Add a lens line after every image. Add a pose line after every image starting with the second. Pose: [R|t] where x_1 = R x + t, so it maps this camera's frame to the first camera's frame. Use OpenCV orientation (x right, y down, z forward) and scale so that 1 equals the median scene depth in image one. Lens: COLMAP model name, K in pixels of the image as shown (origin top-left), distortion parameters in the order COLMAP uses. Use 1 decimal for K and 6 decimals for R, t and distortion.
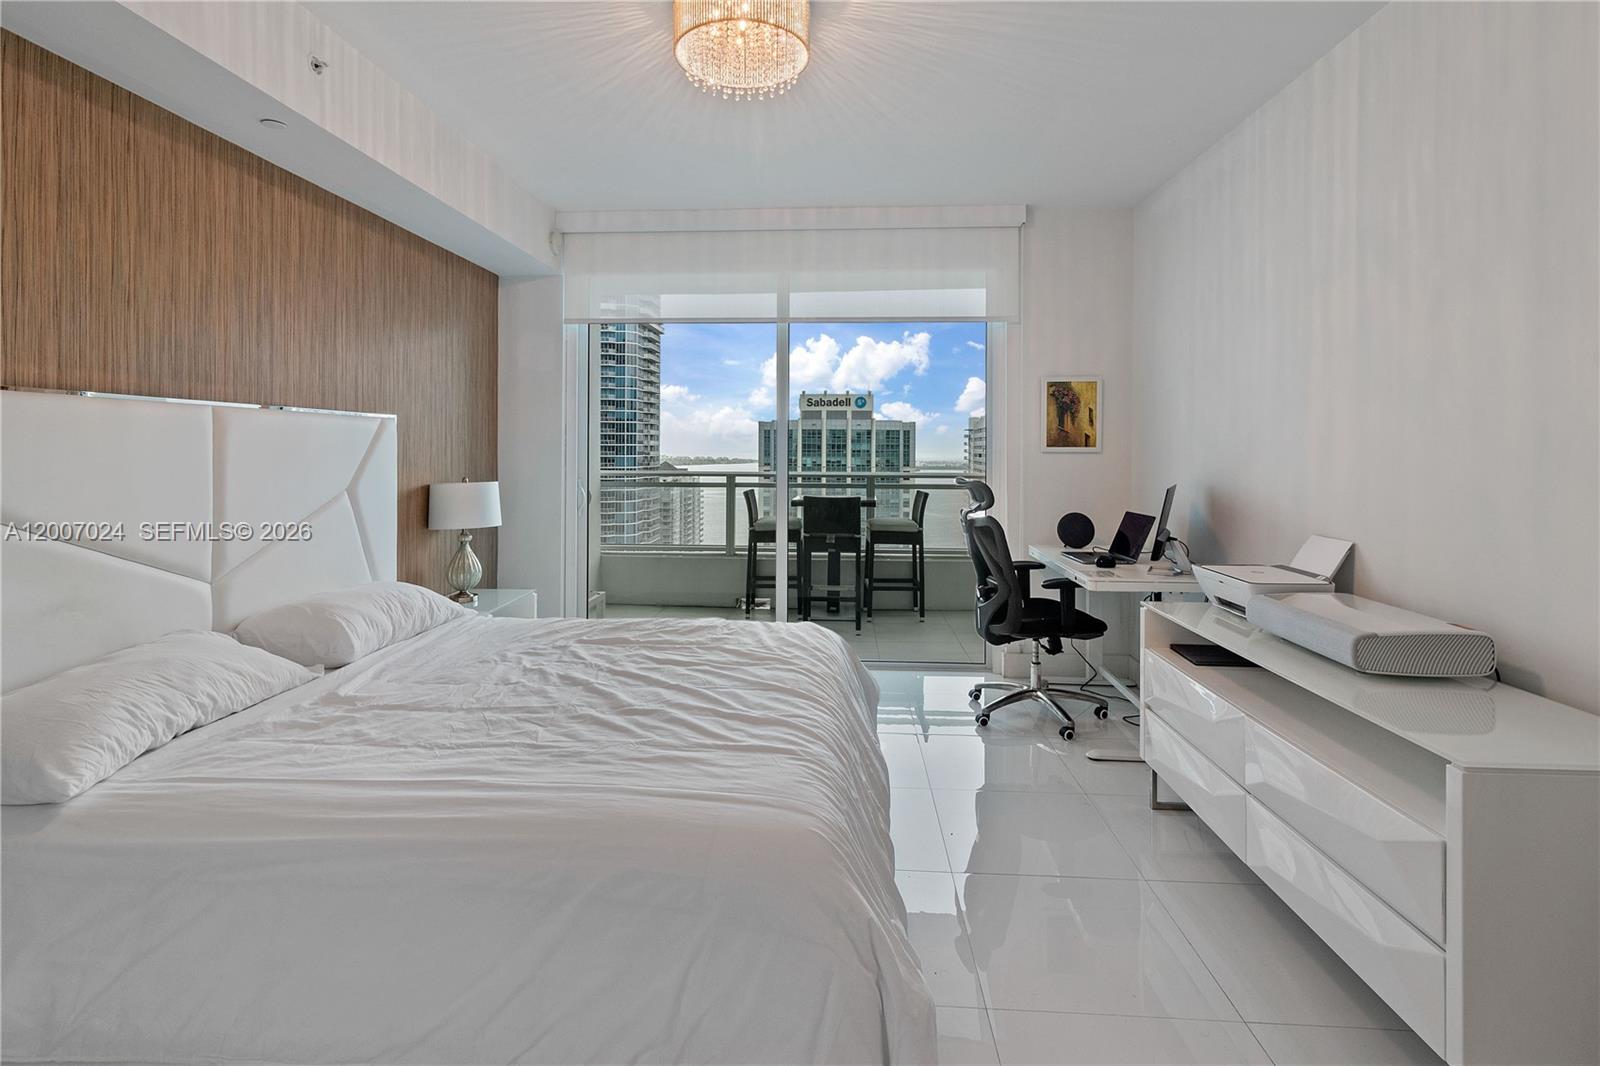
lens RADIAL K [[755.9, 0, 793.4], [0, 755.9, 452.1], [0, 0, 1]] dist [-0.004533, 0.003531]
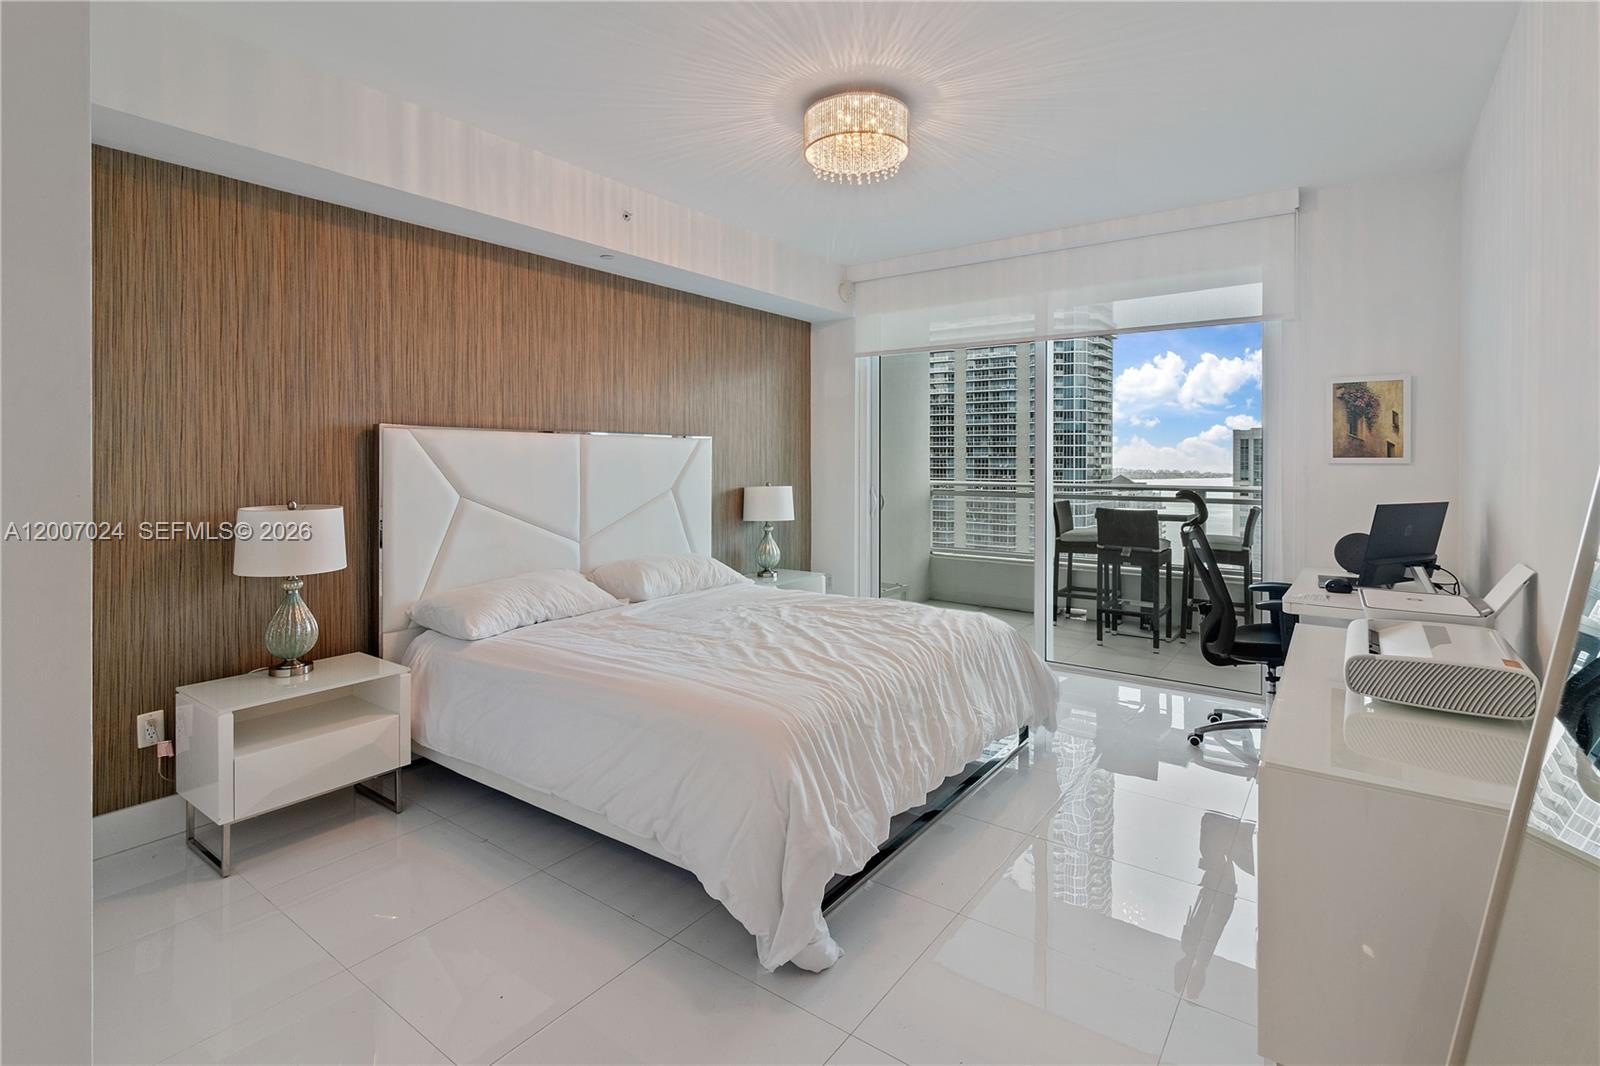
lens RADIAL K [[755.9, 0, 805.0], [0, 755.9, 469.9], [0, 0, 1]] dist [-0.004533, 0.003531]
pose [[0.844855, 0.004239, -0.534979, 0.324805], [-0.000546, 0.999975, 0.007060, 0.001900], [0.534996, -0.005673, 0.844836, -0.079108]]
